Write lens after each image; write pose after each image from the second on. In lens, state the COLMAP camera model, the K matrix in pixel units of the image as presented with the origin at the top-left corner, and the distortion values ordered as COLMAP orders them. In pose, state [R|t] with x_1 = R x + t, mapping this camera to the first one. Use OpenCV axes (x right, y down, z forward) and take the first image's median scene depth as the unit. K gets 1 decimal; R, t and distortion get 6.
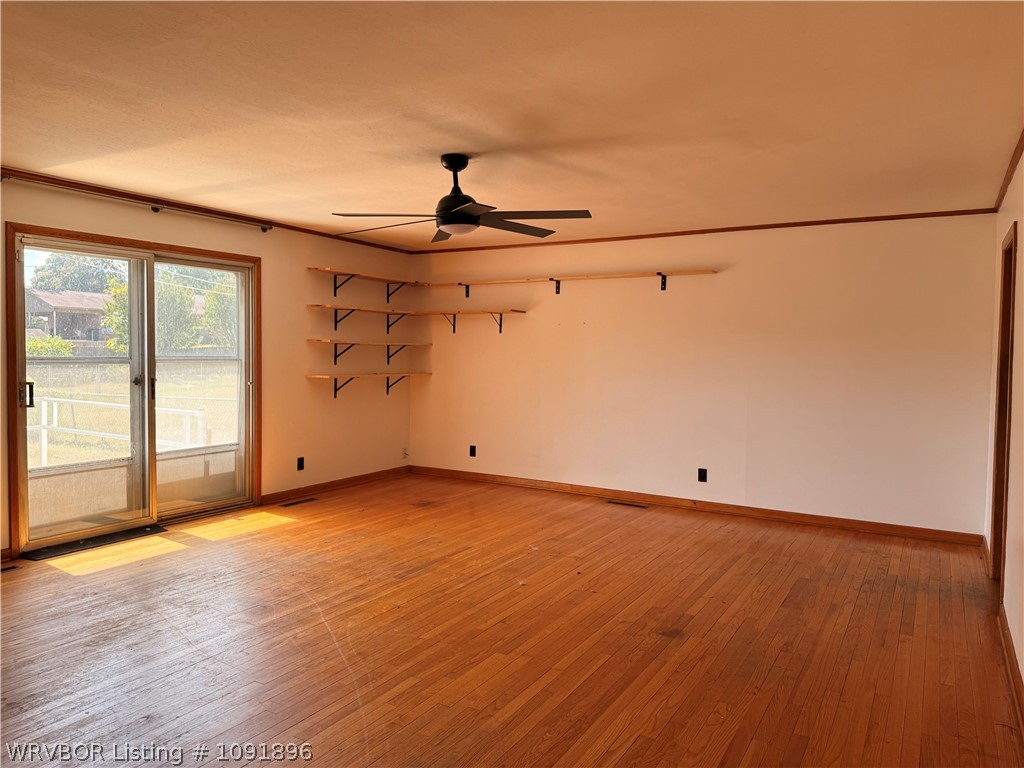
lens RADIAL K [[717.0, 0, 516.0], [0, 717.0, 382.8], [0, 0, 1]] dist [0.129719, -0.219556]
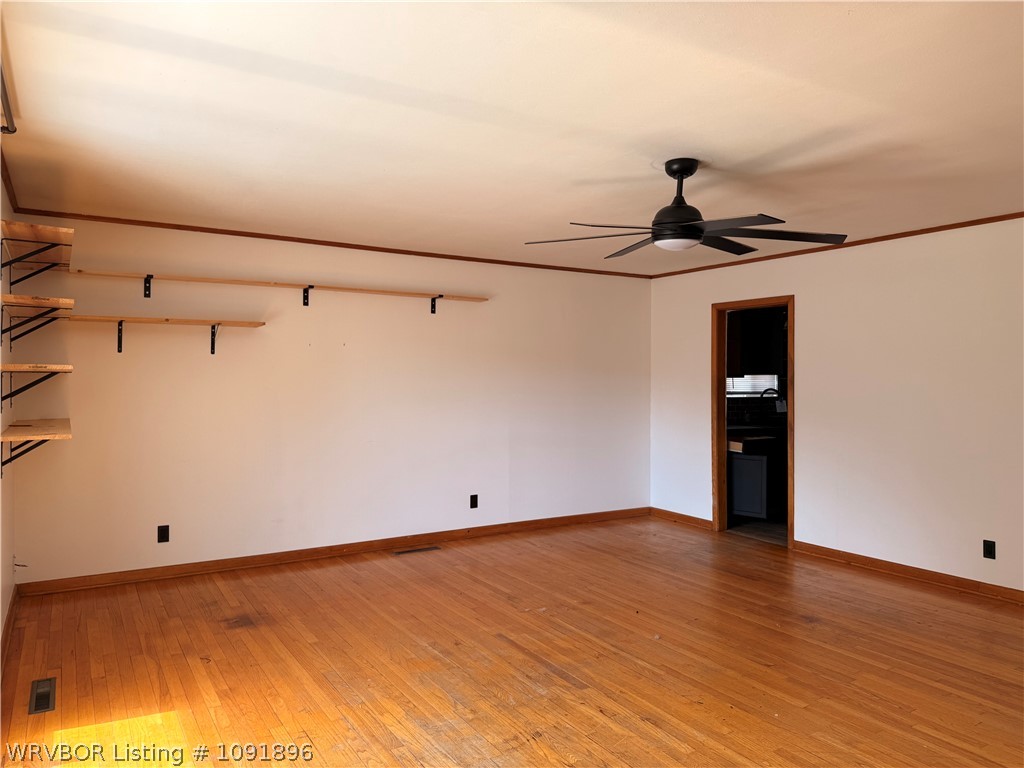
lens RADIAL K [[717.0, 0, 516.0], [0, 717.0, 382.8], [0, 0, 1]] dist [0.129719, -0.219556]
pose [[0.460072, -0.018466, 0.887690, -0.809162], [0.039449, 0.999222, 0.000340, -0.047492], [-0.887005, 0.034862, 0.460442, 0.658943]]
